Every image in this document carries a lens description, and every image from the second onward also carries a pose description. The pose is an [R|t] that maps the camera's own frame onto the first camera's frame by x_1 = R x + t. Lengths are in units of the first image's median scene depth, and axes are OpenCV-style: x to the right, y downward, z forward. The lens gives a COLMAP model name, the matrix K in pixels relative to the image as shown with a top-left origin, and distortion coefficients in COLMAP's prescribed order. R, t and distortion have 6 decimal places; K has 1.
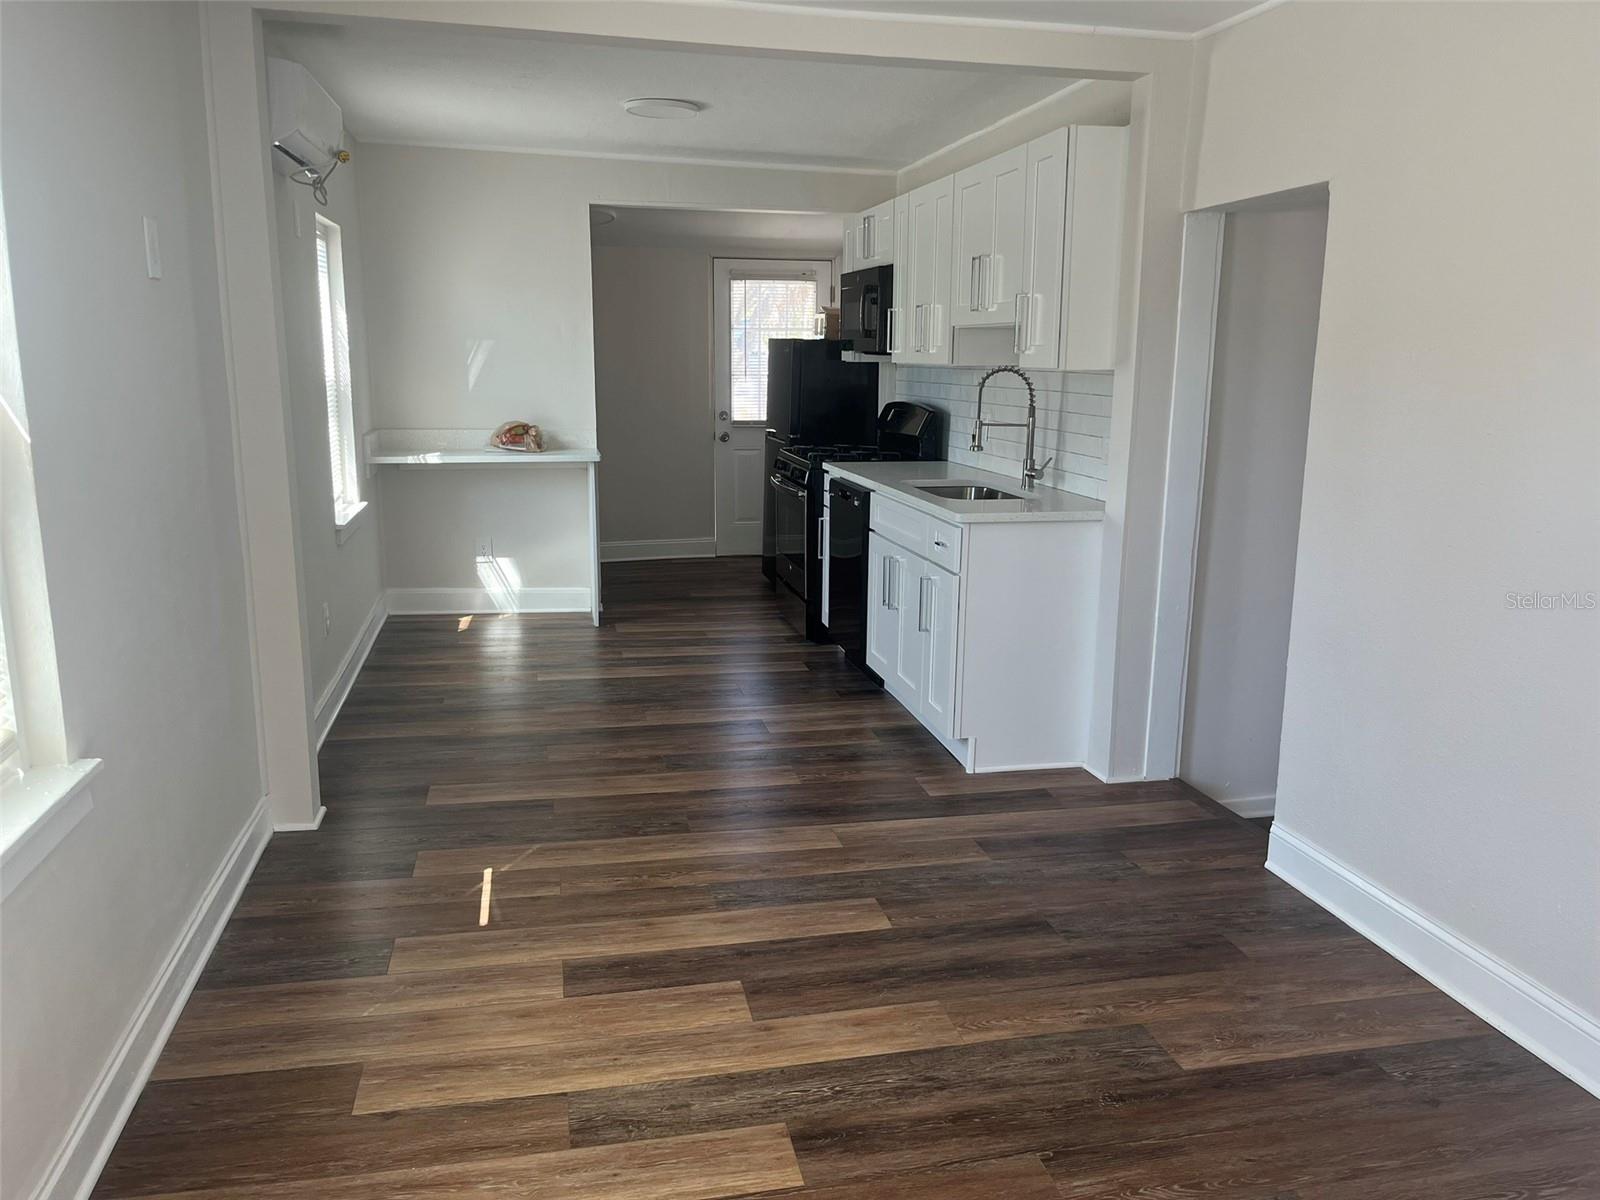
lens RADIAL K [[1222.4, 0, 800.0], [0, 1222.4, 600.0], [0, 0, 1]] dist [0.037633, -0.071377]
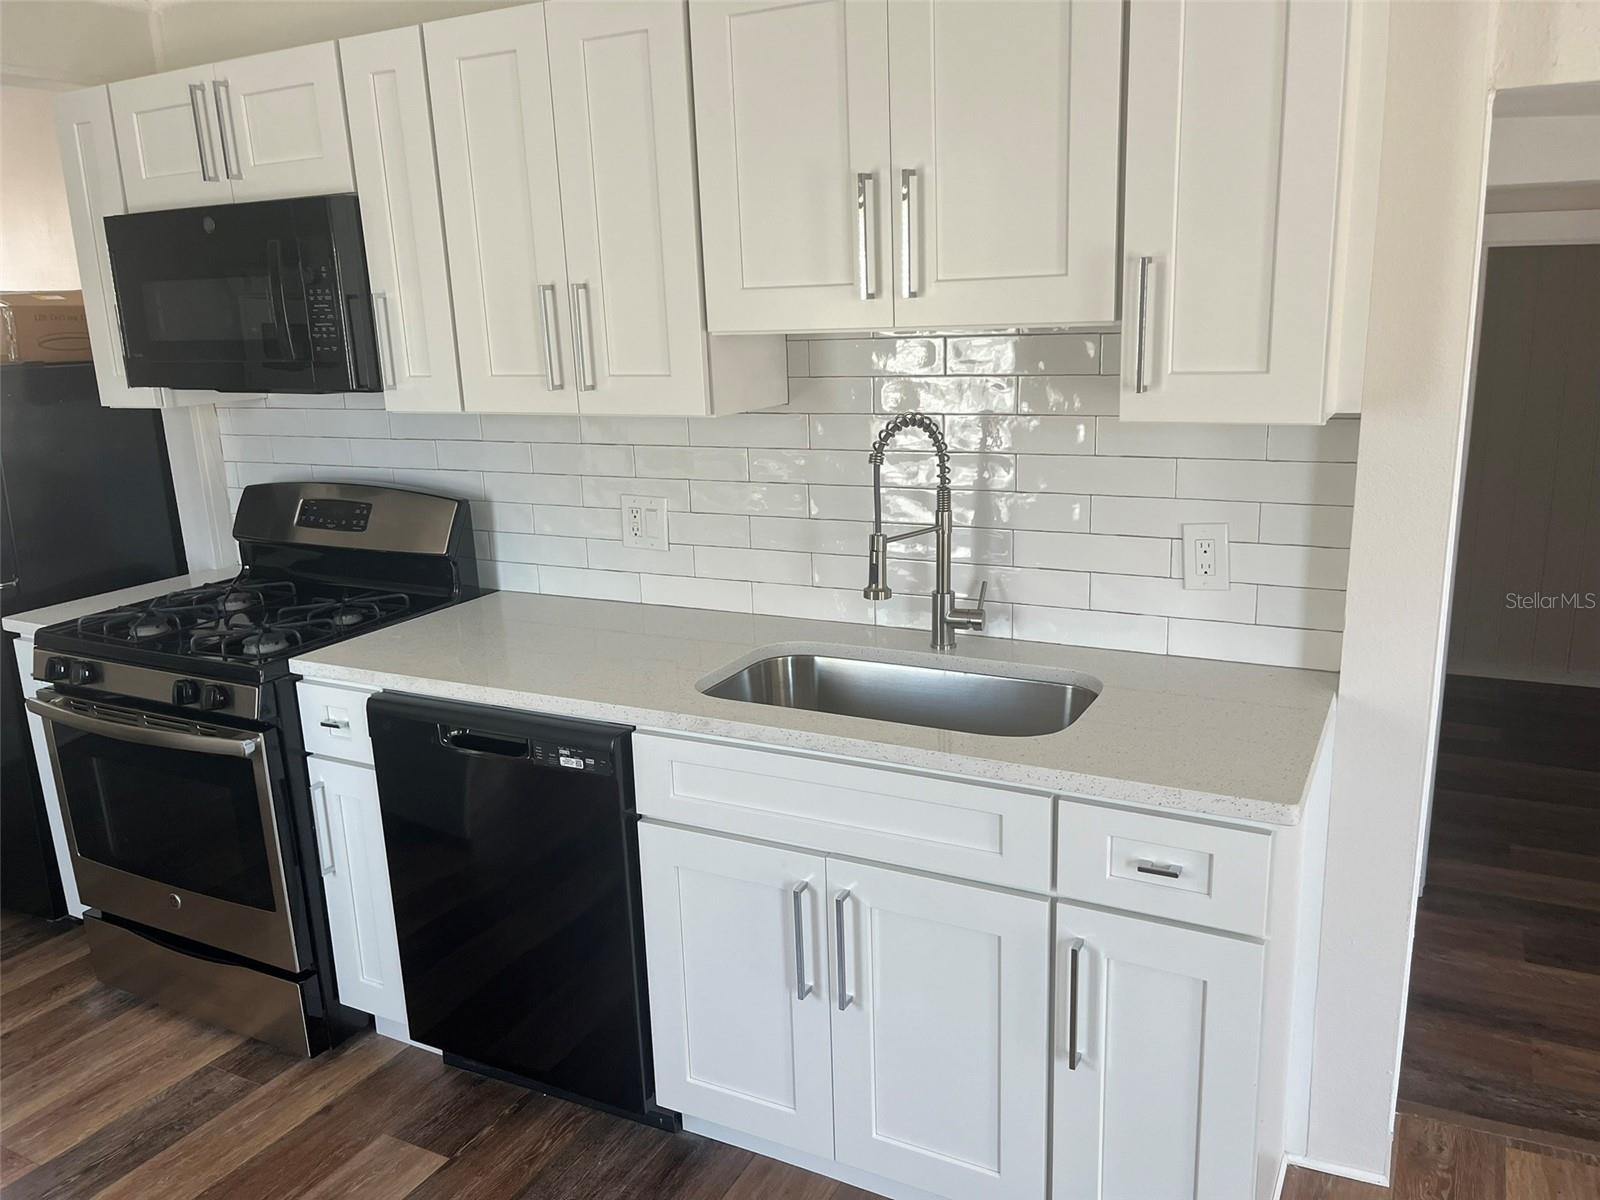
lens RADIAL K [[1222.4, 0, 800.0], [0, 1222.4, 600.0], [0, 0, 1]] dist [0.037633, -0.071377]
pose [[0.644553, -0.217037, 0.733107, -0.185510], [0.193635, 0.973941, 0.118090, -0.156993], [-0.739632, 0.065840, 0.669783, 0.612064]]
